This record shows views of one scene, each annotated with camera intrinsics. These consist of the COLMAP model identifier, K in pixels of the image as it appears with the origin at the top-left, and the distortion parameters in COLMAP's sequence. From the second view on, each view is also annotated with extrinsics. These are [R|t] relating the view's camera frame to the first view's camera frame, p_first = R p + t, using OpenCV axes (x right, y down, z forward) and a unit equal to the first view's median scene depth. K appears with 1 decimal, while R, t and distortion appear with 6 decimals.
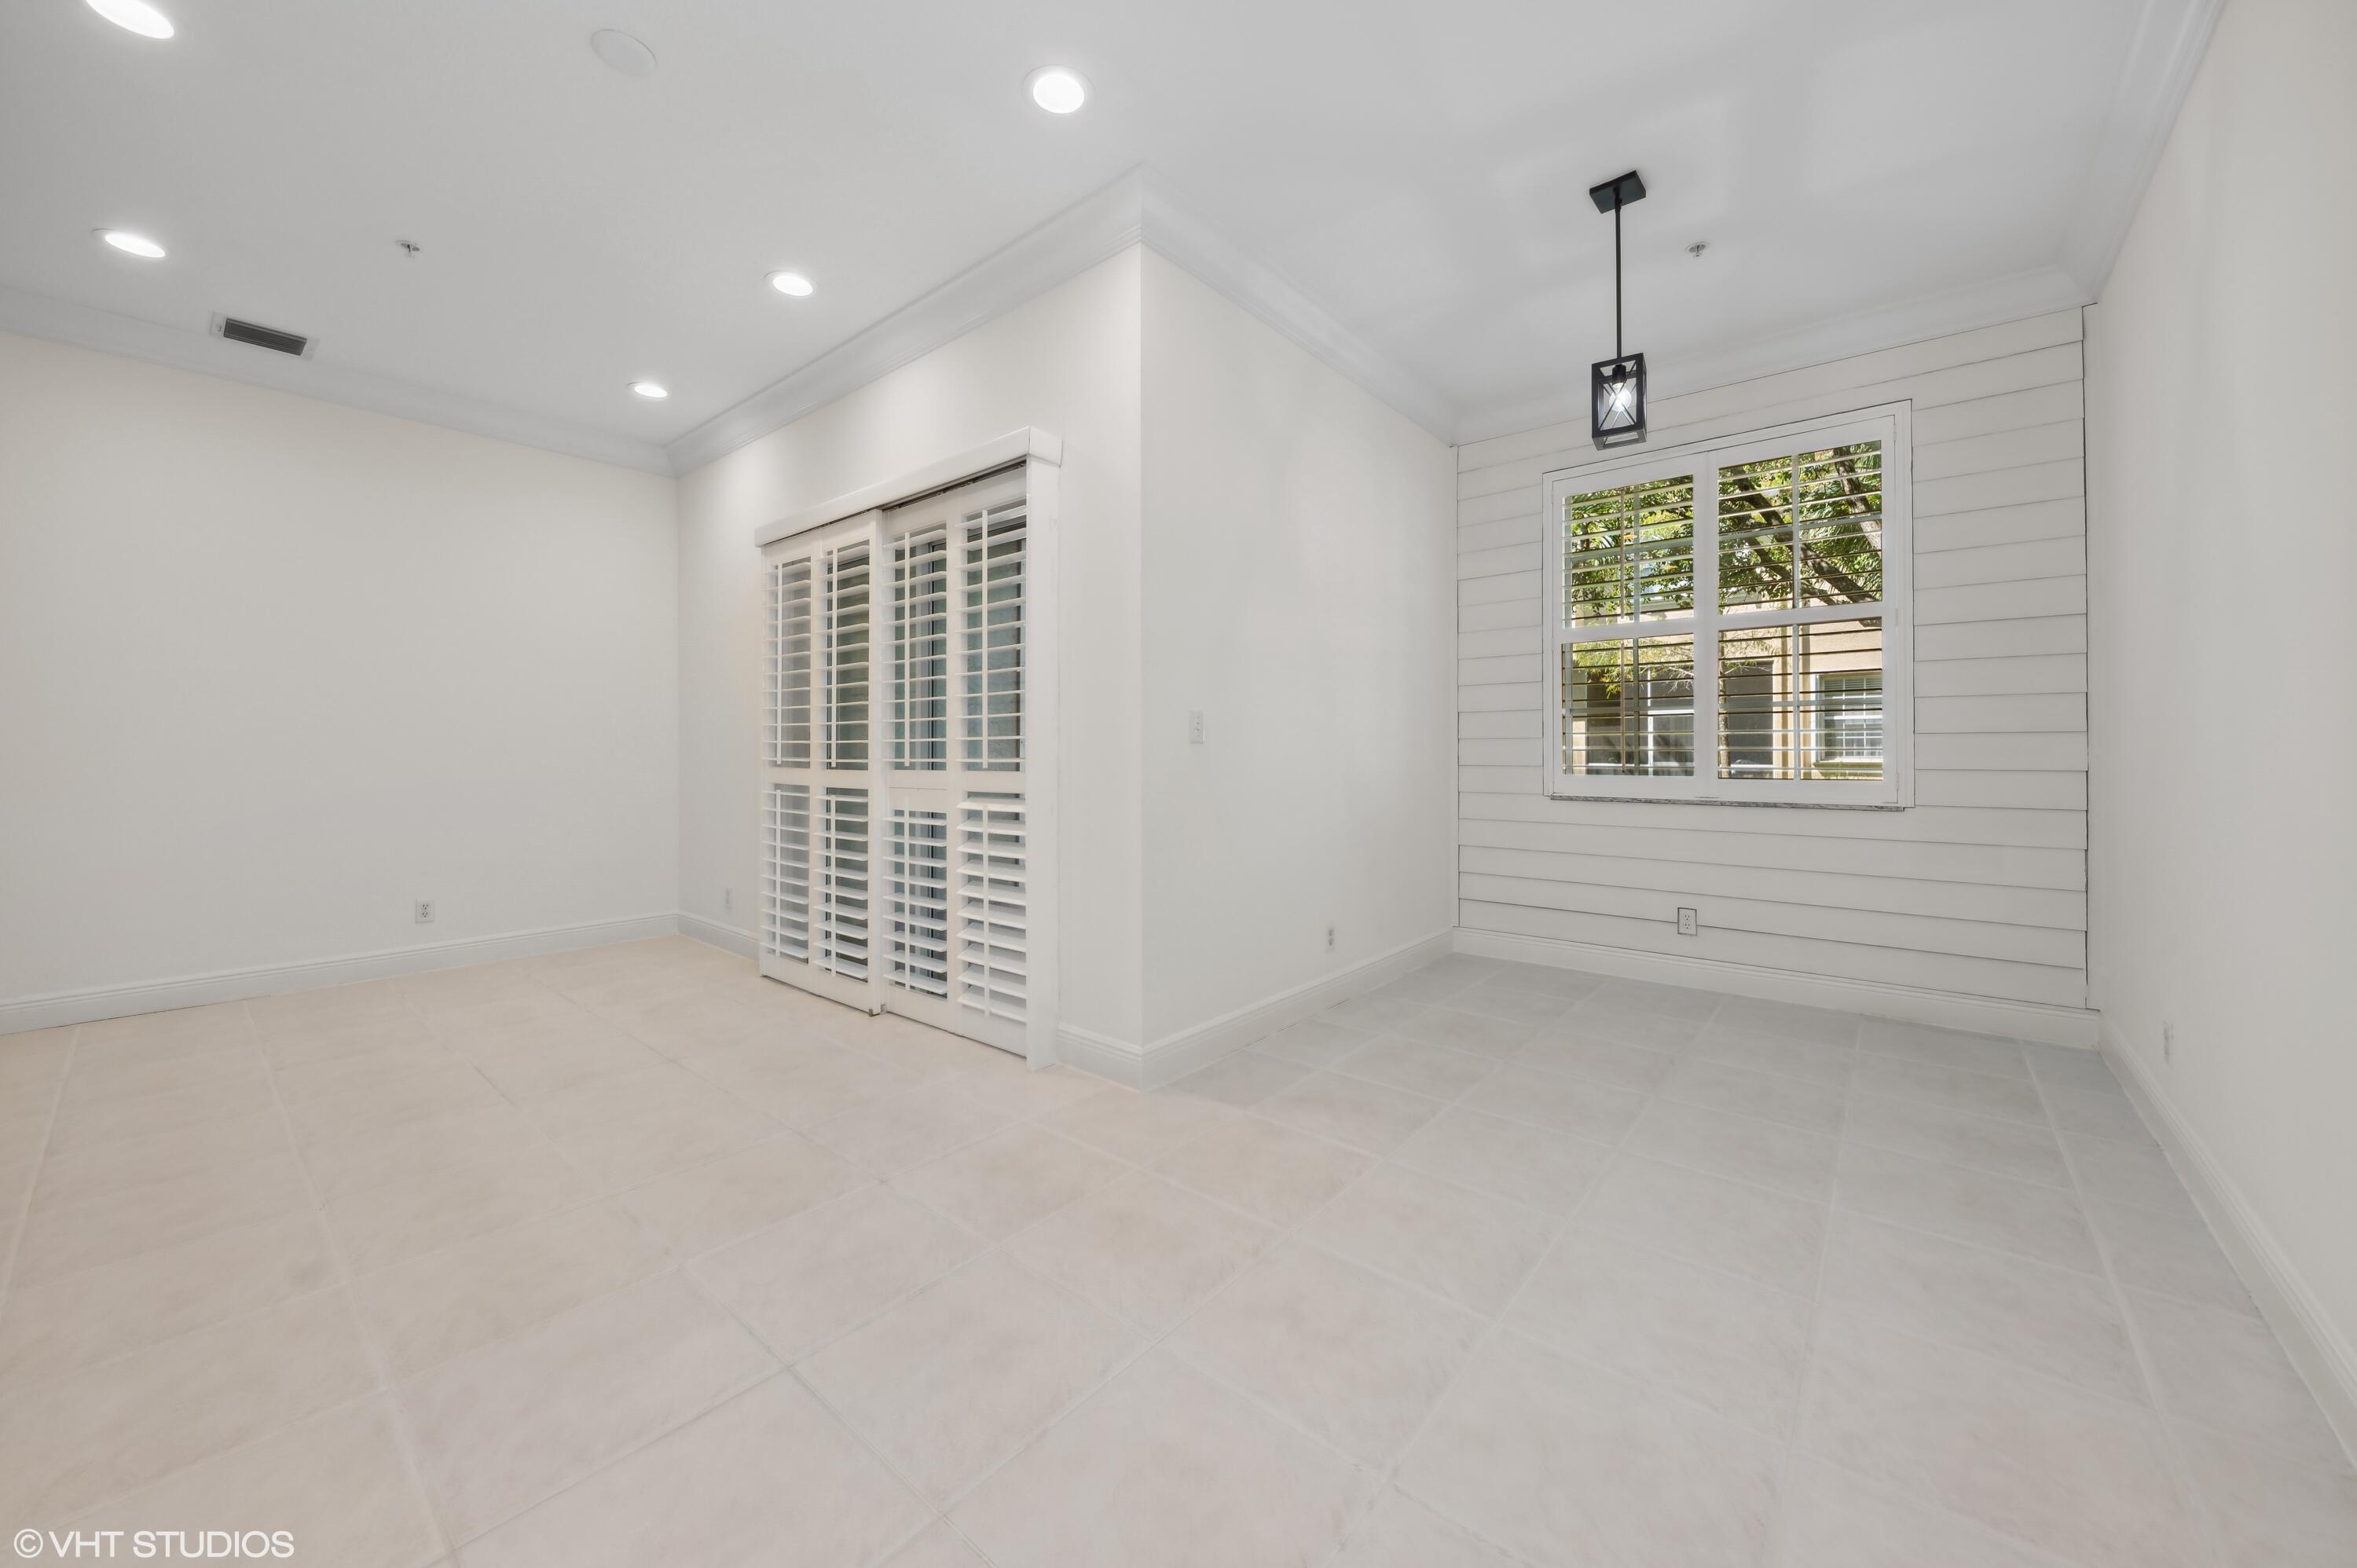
lens RADIAL K [[849.8, 0, 1201.1], [0, 849.8, 744.7], [0, 0, 1]] dist [0.001669, -0.002359]
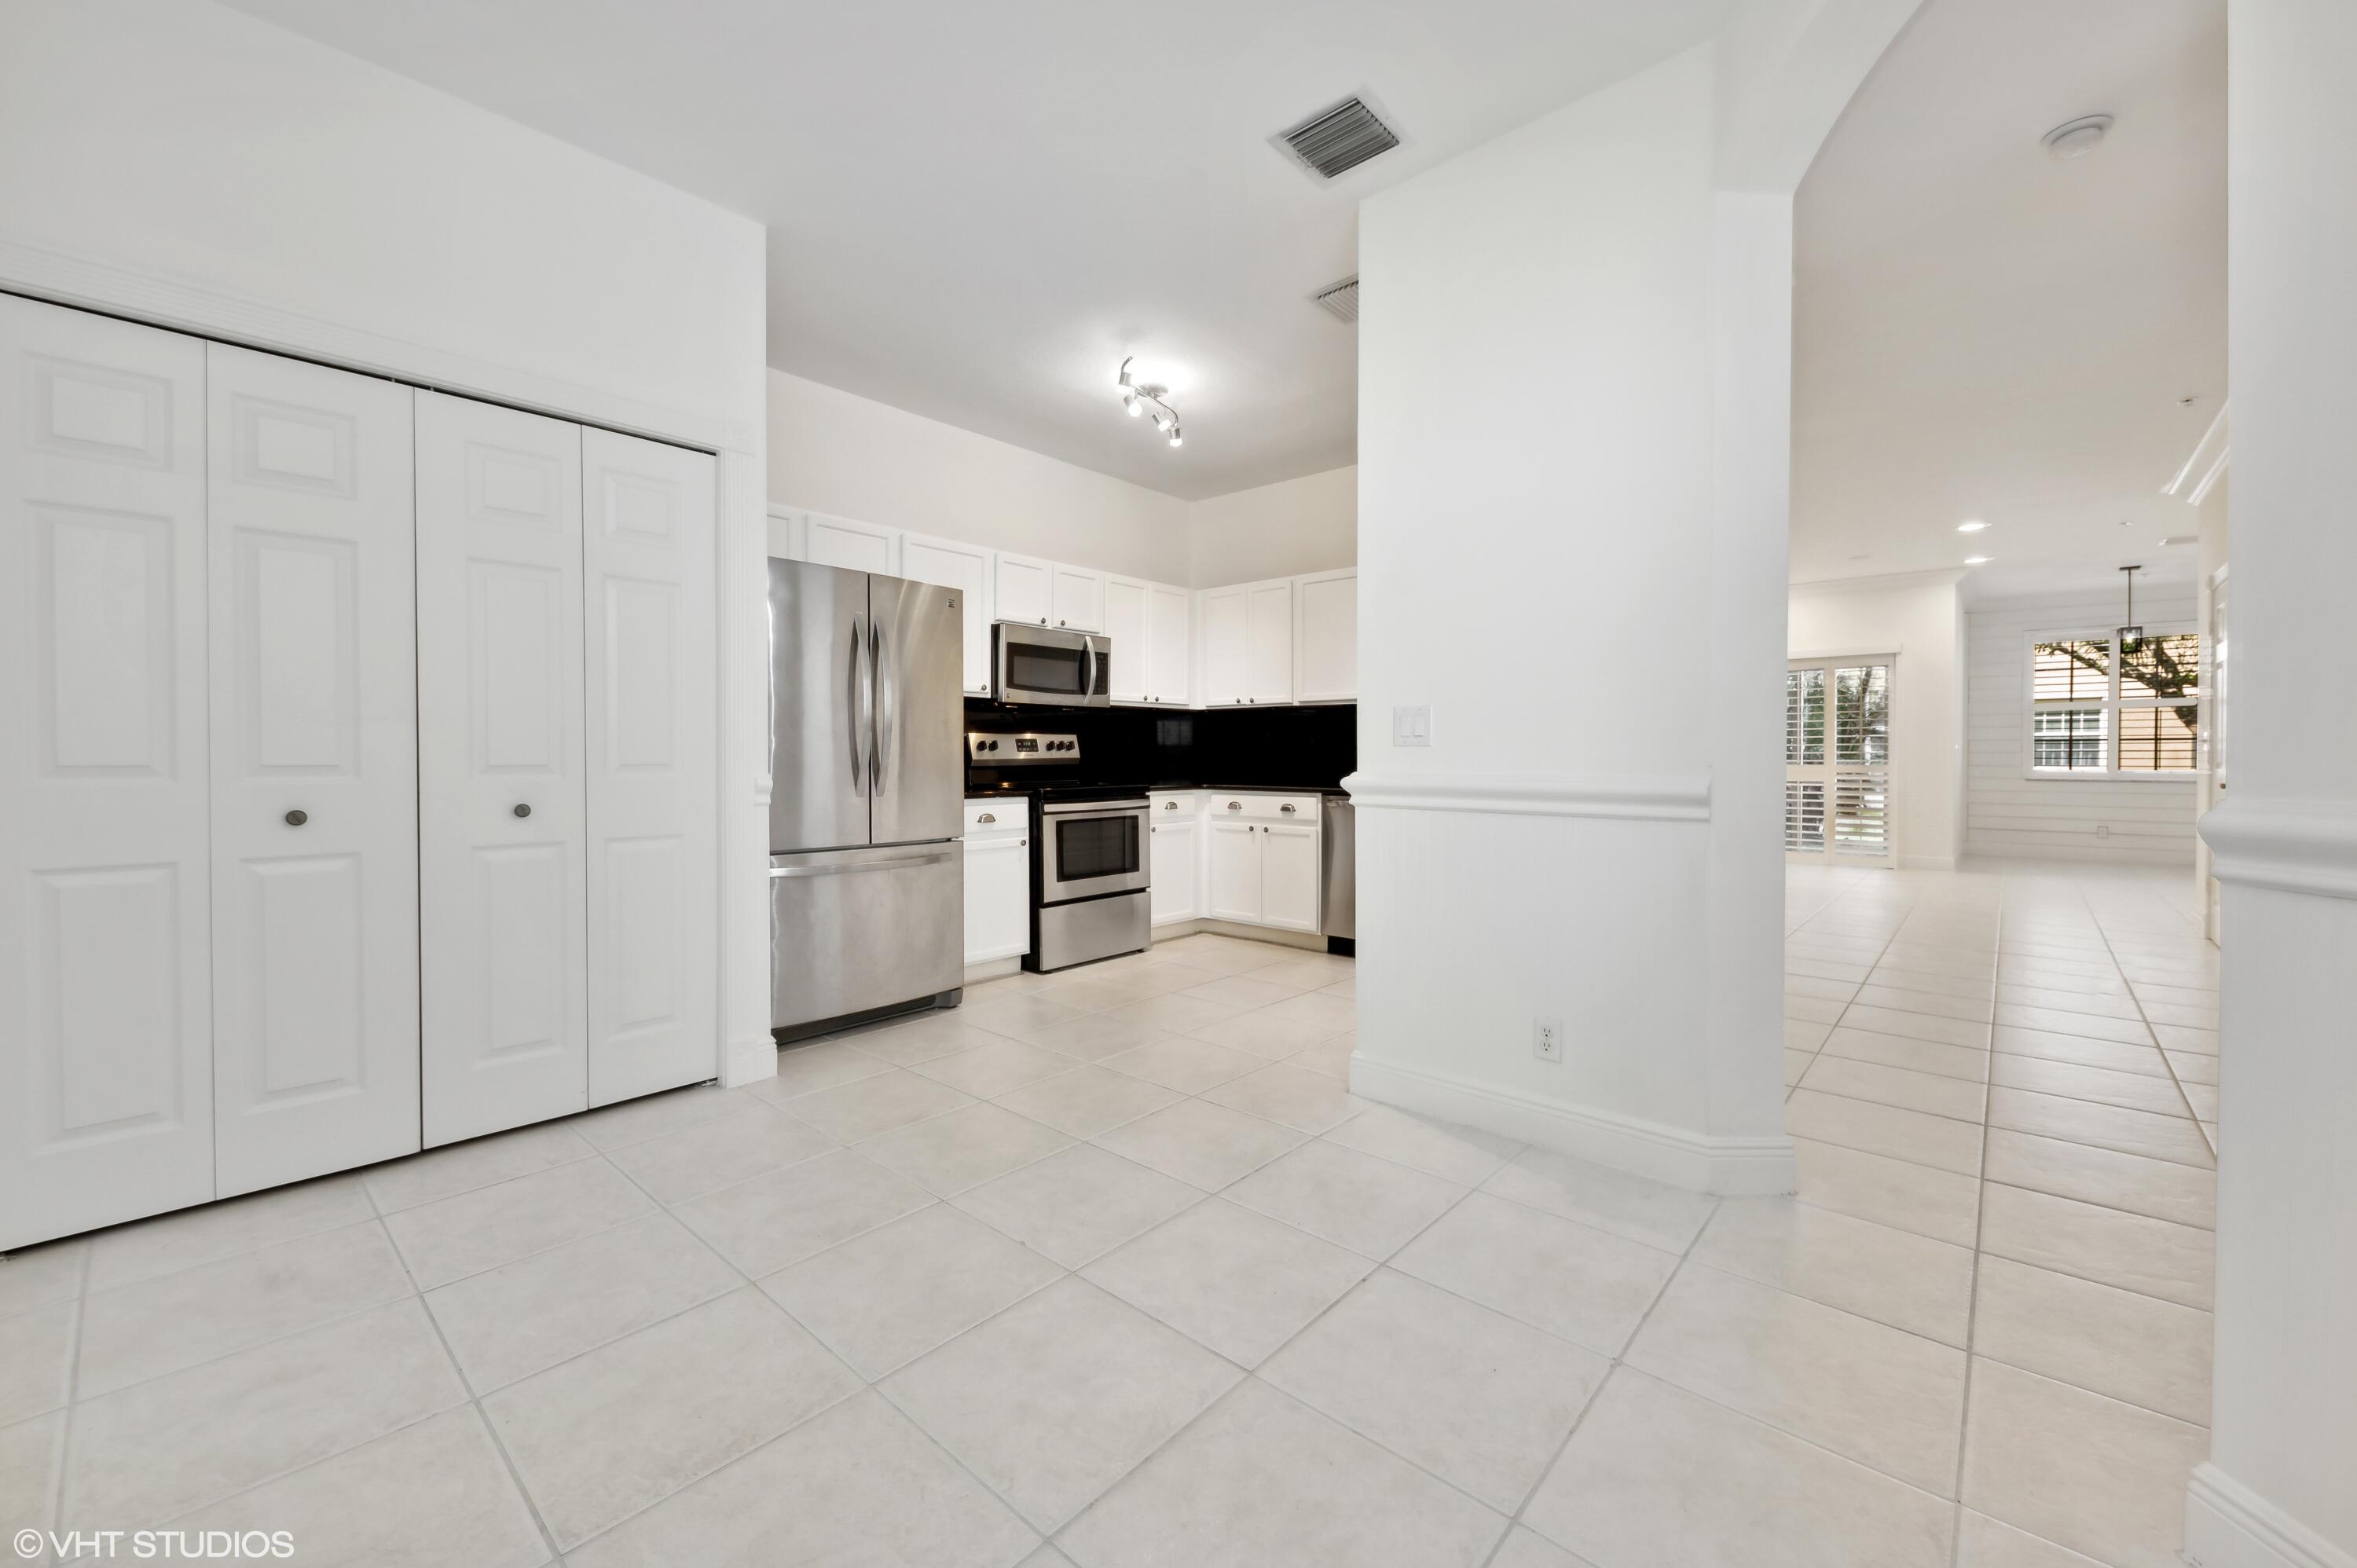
lens RADIAL K [[935.0, 0, 1199.5], [0, 935.0, 759.1], [0, 0, 1]] dist [0.020349, -0.000029]
pose [[0.999808, 0.004248, -0.019153, -2.021794], [-0.004021, 0.999922, 0.011866, -0.013300], [0.019202, -0.011787, 0.999746, -1.800110]]
